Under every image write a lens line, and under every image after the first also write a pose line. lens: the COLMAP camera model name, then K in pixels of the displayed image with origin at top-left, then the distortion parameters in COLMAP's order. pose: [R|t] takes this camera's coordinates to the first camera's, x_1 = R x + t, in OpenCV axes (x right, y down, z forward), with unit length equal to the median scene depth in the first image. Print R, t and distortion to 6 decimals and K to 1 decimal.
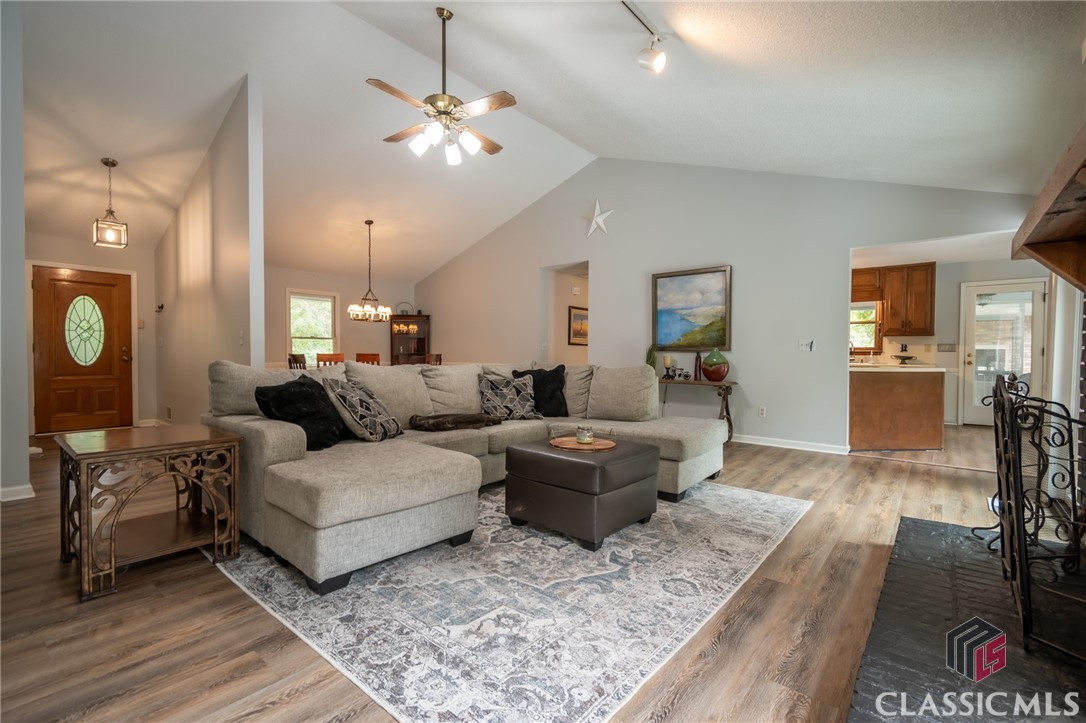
lens RADIAL K [[476.5, 0, 538.6], [0, 476.5, 362.1], [0, 0, 1]] dist [0.004918, -0.002566]
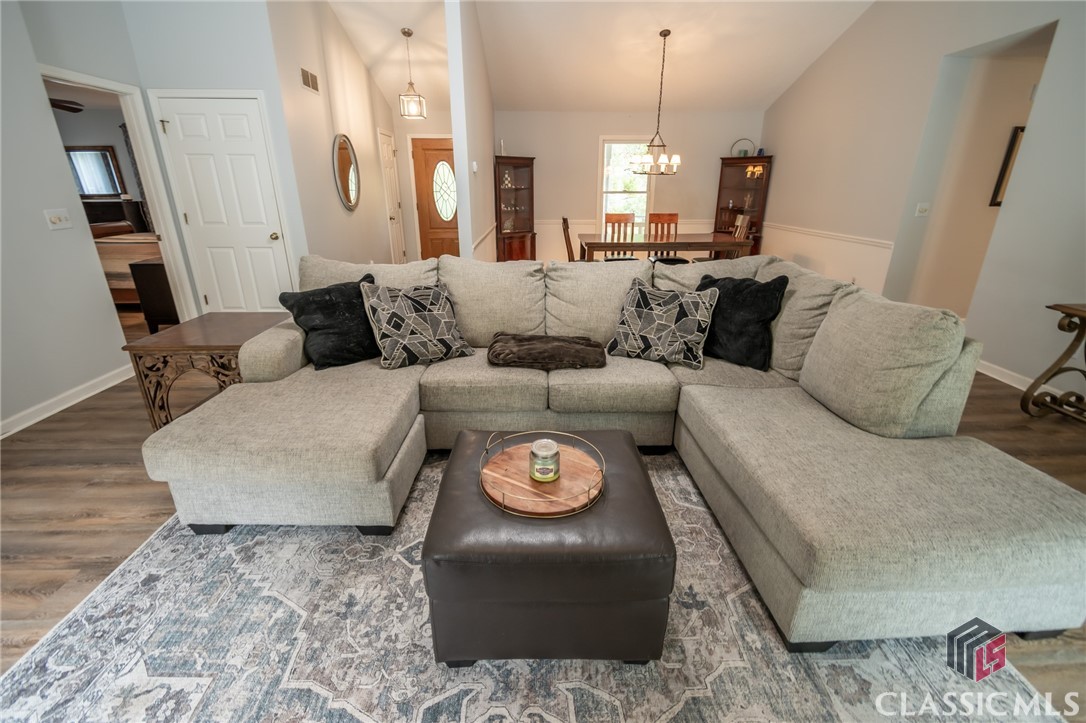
lens RADIAL K [[476.5, 0, 540.0], [0, 476.5, 361.8], [0, 0, 1]] dist [0.004918, -0.002566]
pose [[0.663915, 0.250601, -0.704568, 0.466226], [-0.008100, 0.944532, 0.328319, -0.134396], [0.747765, -0.212269, 0.629119, 0.731927]]
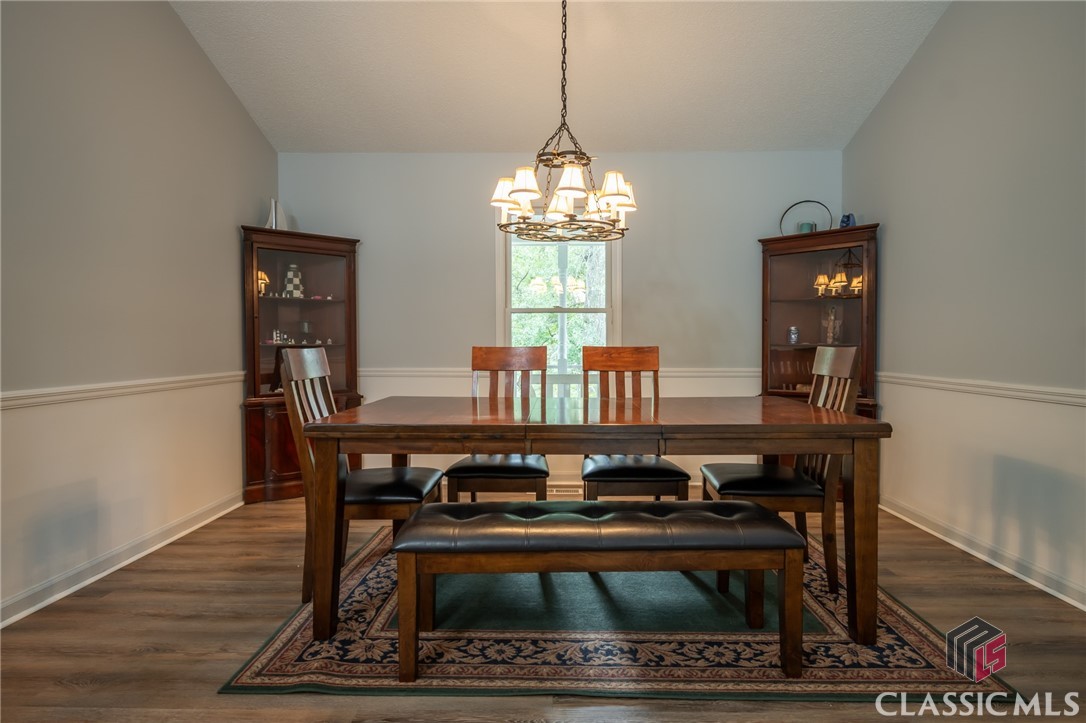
lens RADIAL K [[592.1, 0, 551.6], [0, 592.1, 356.5], [0, 0, 1]] dist [0.002999, -0.002424]
pose [[0.646185, 0.010328, -0.763111, -0.247606], [-0.011410, 0.999927, 0.003871, -0.035674], [0.763096, 0.006205, 0.646255, 2.094059]]
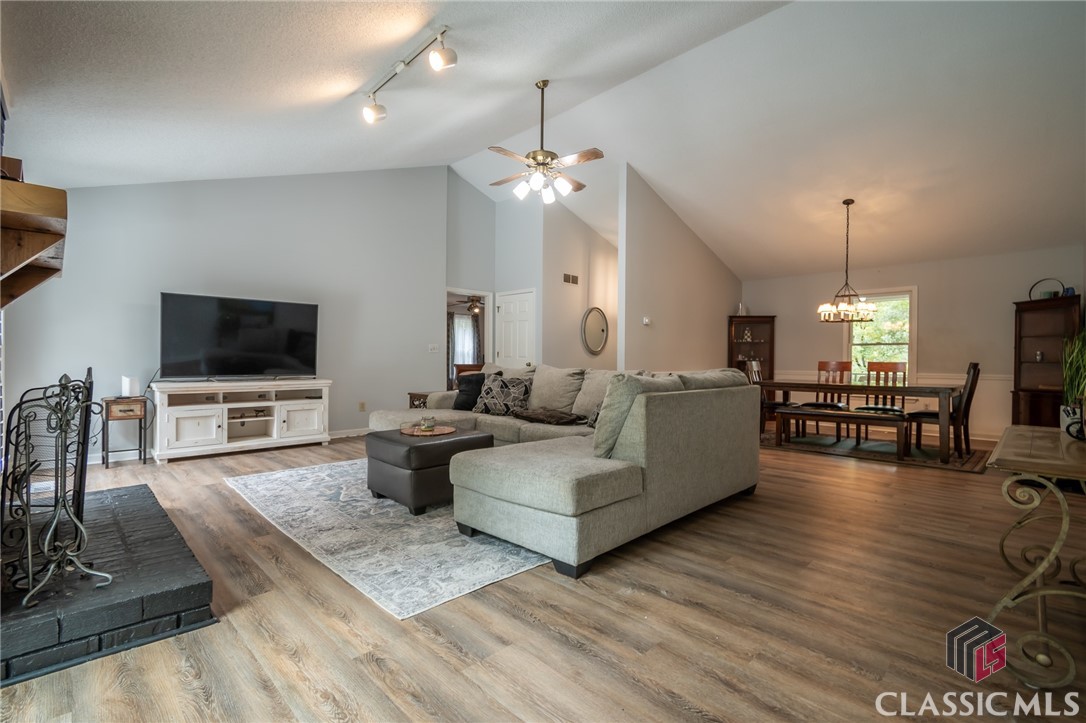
lens RADIAL K [[476.5, 0, 541.7], [0, 476.5, 362.7], [0, 0, 1]] dist [0.004918, -0.002566]
pose [[-0.075324, 0.001618, -0.997158, 1.366011], [-0.024533, 0.999693, 0.003476, -0.014835], [0.996857, 0.024725, -0.075261, 1.465337]]
